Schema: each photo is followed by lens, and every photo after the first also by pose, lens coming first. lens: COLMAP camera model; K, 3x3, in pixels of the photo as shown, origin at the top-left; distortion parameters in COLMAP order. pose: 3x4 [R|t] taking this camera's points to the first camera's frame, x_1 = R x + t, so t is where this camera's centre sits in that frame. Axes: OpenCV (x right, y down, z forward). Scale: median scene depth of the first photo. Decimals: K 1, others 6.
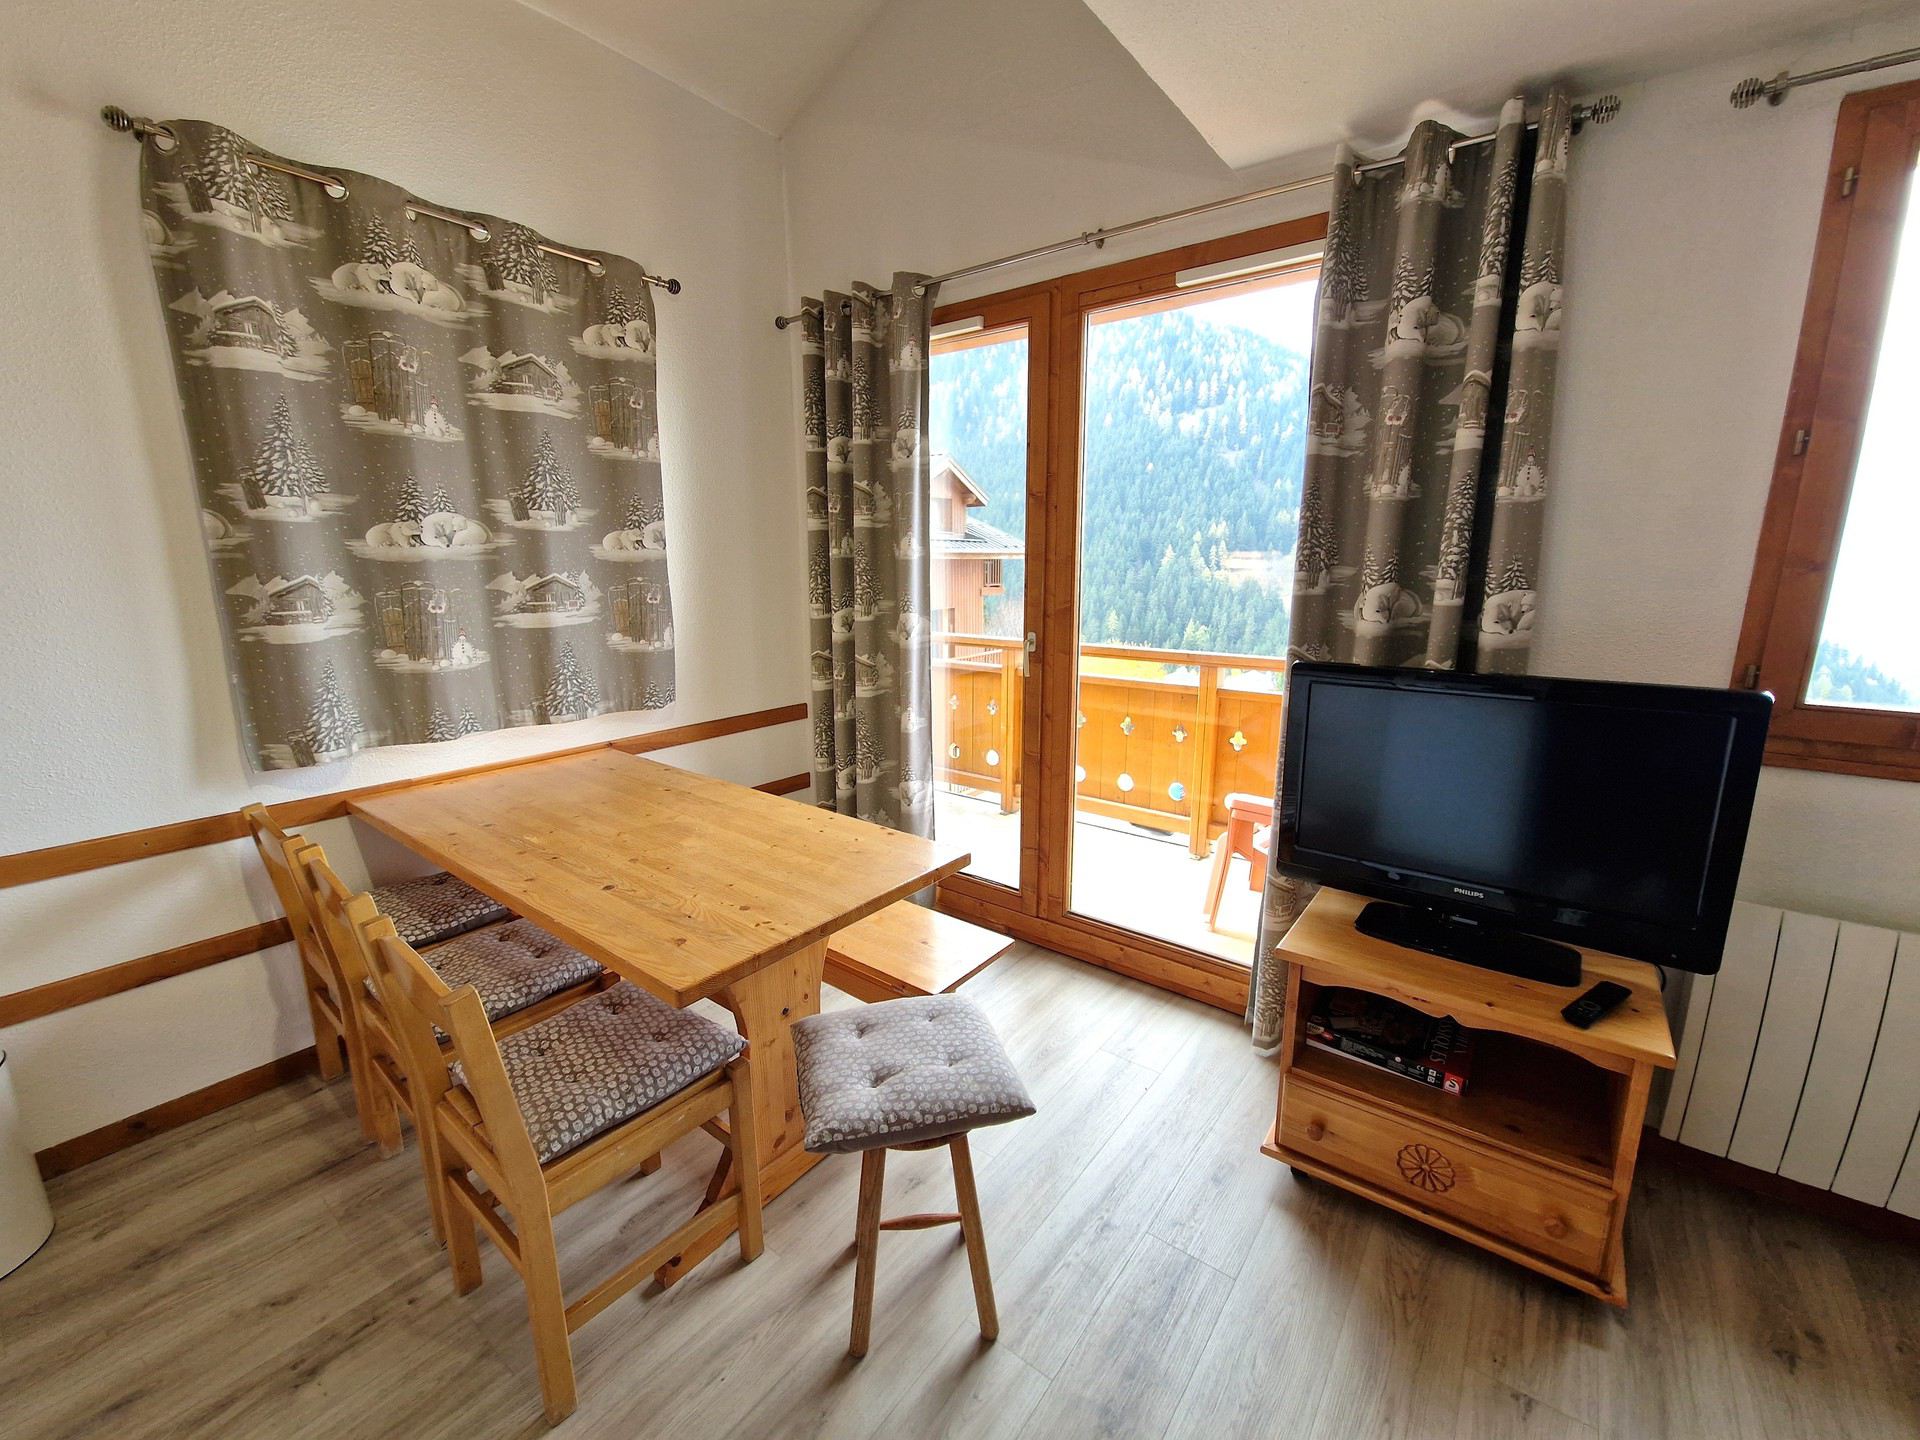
lens RADIAL K [[779.7, 0, 956.5], [0, 779.7, 720.2], [0, 0, 1]] dist [-0.000270, -0.000240]
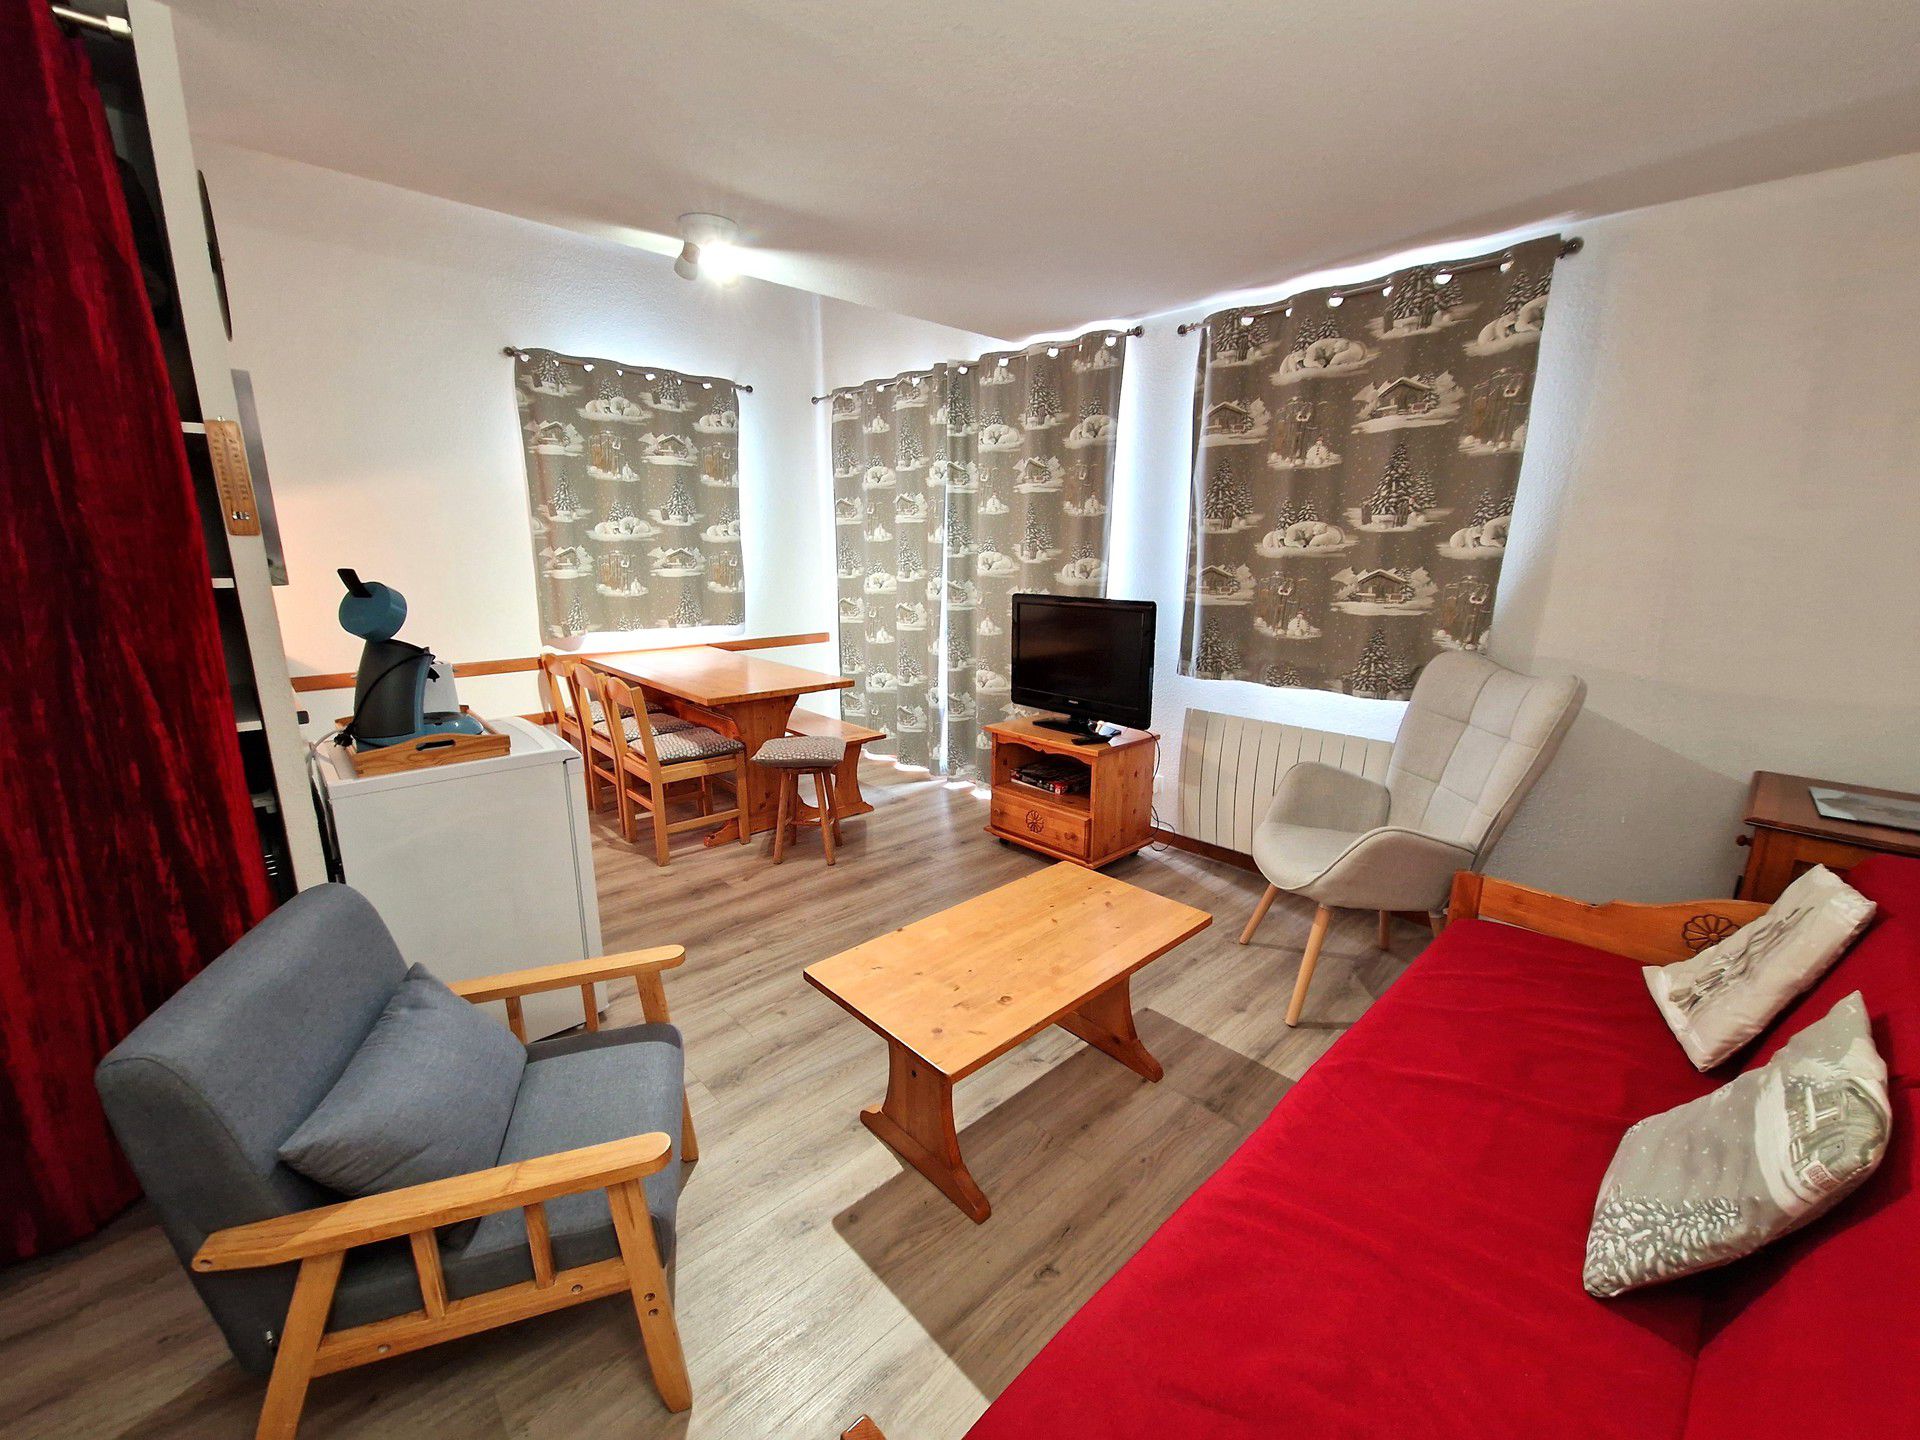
lens RADIAL K [[779.7, 0, 962.5], [0, 779.7, 722.5], [0, 0, 1]] dist [-0.000270, -0.000240]
pose [[0.987125, 0.044224, -0.153716, 0.569757], [-0.040809, 0.998847, 0.025302, 0.193648], [0.154658, -0.018703, 0.987791, -0.941132]]
